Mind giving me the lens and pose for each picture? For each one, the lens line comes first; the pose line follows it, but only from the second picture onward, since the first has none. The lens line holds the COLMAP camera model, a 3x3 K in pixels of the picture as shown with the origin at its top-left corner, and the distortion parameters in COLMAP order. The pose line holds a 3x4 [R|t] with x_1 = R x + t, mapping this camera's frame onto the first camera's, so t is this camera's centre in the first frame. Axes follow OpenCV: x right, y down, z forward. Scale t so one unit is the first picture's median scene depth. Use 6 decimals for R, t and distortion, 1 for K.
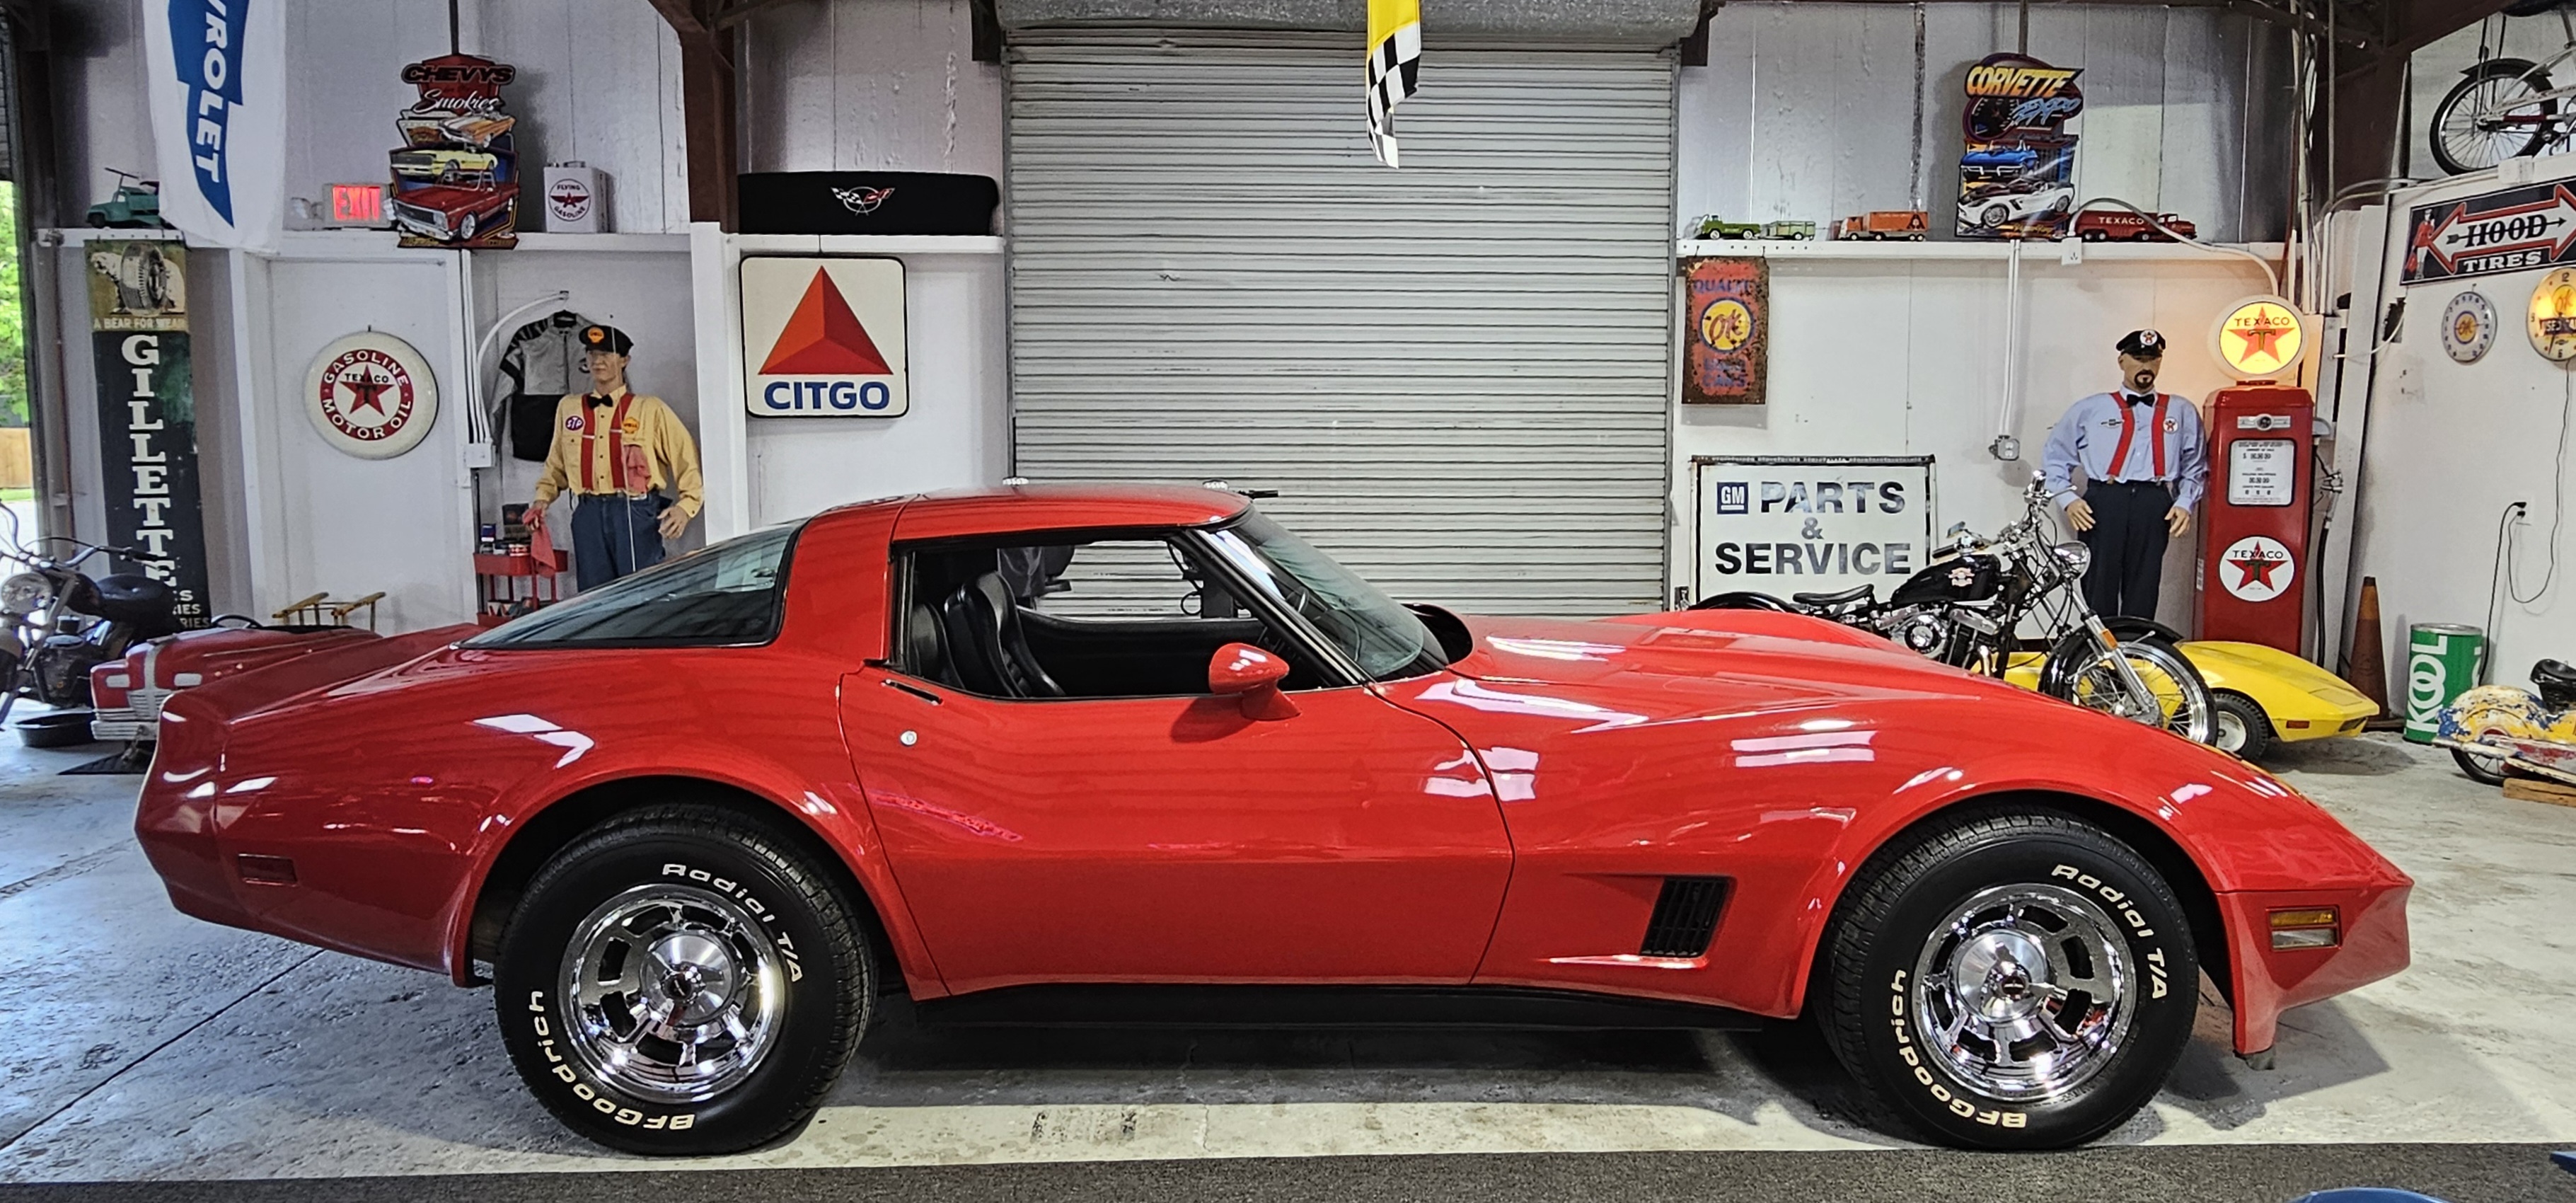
lens RADIAL K [[1643.3, 0, 1288.0], [0, 1643.3, 601.5], [0, 0, 1]] dist [-0.000302, -0.002340]
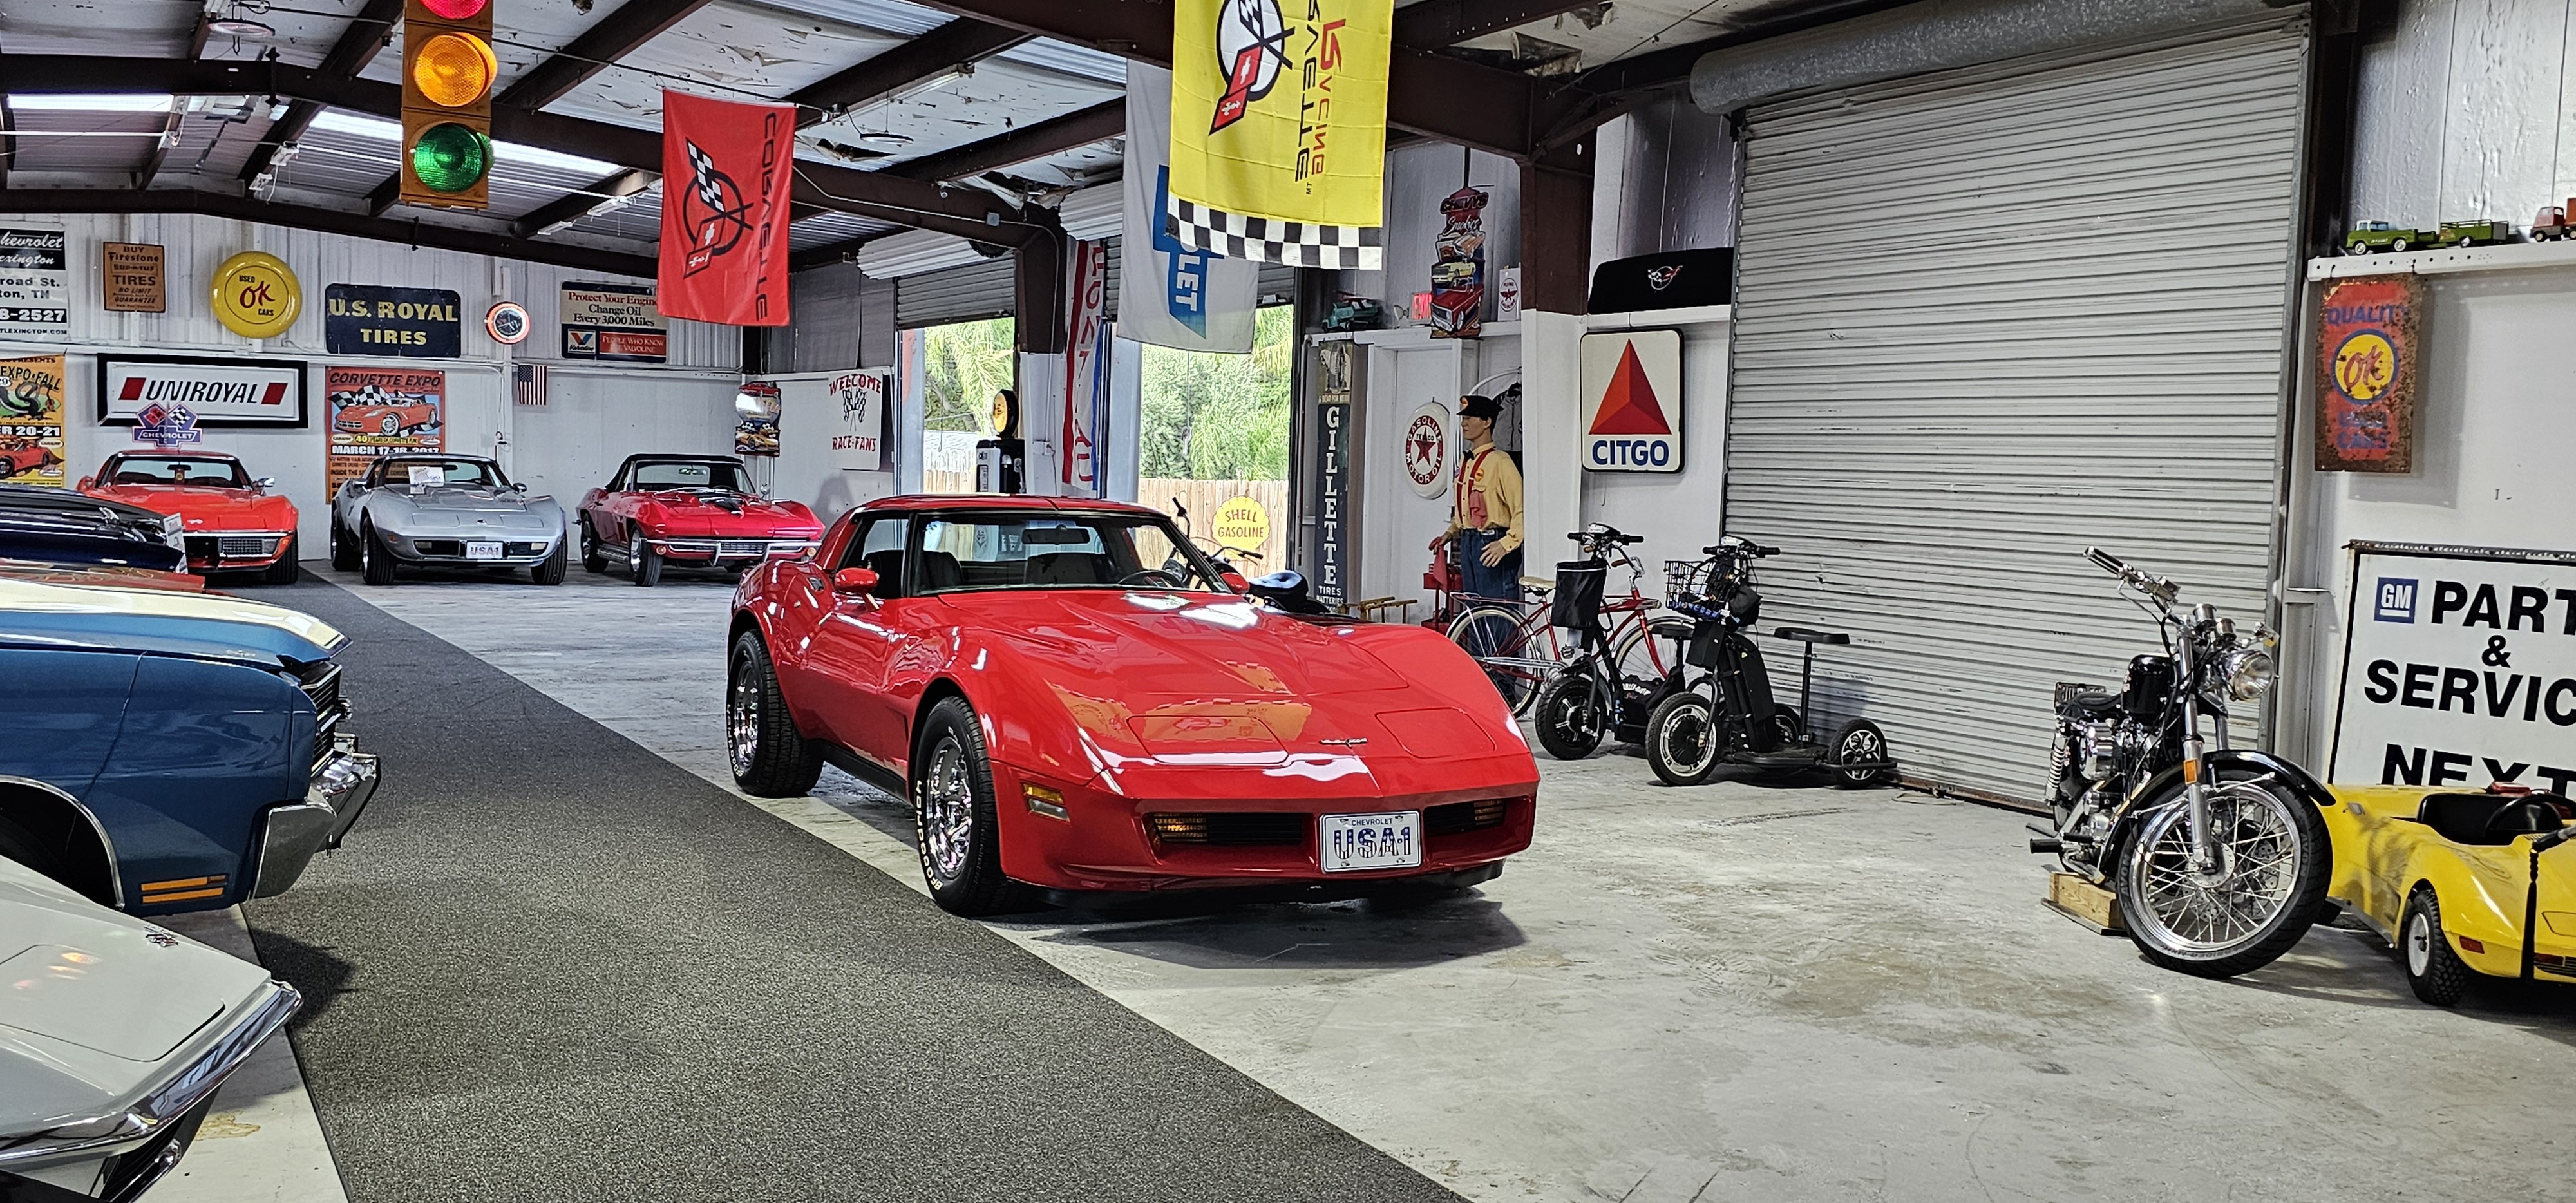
lens RADIAL K [[2238.5, 0, 1292.6], [0, 2238.5, 636.9], [0, 0, 1]] dist [0.089578, -0.131398]
pose [[0.444384, 0.080723, -0.892192, 1.028051], [-0.127259, 0.991520, 0.026325, -0.011488], [0.886752, 0.101841, 0.450888, 0.116620]]
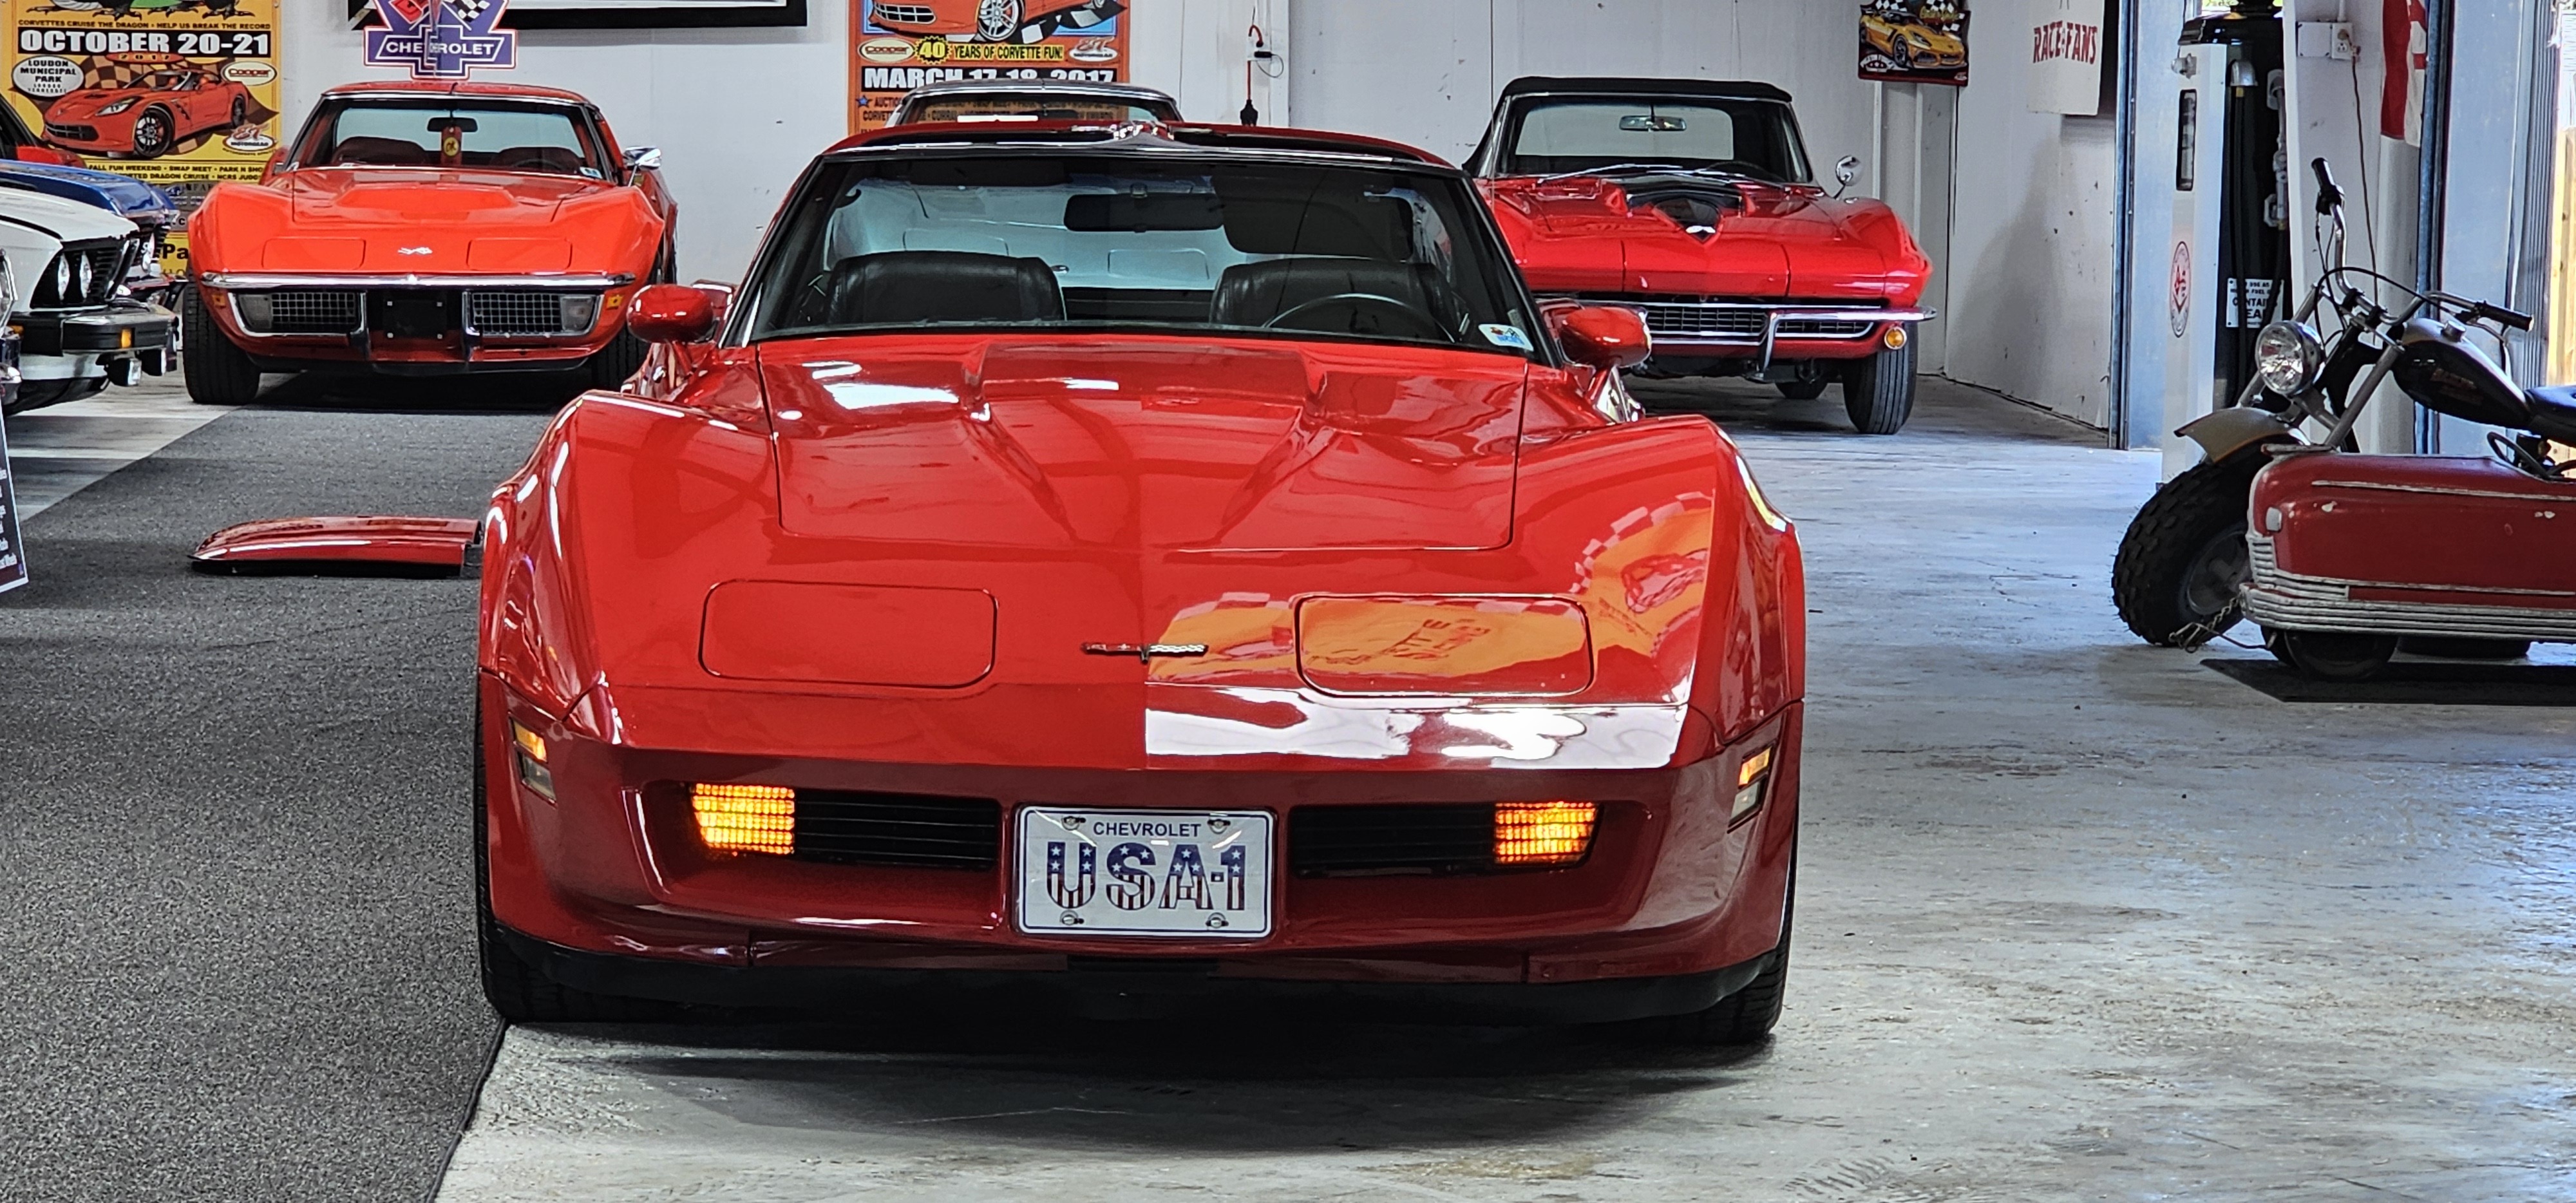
lens RADIAL K [[6862.0, 0, 1221.4], [0, 6862.0, 596.8], [0, 0, 1]] dist [-0.528654, 10.877130]
pose [[0.009324, 0.077881, -0.996919, 1.407316], [-0.129177, 0.988702, 0.076031, -0.048246], [0.991578, 0.128070, 0.019279, 0.504381]]
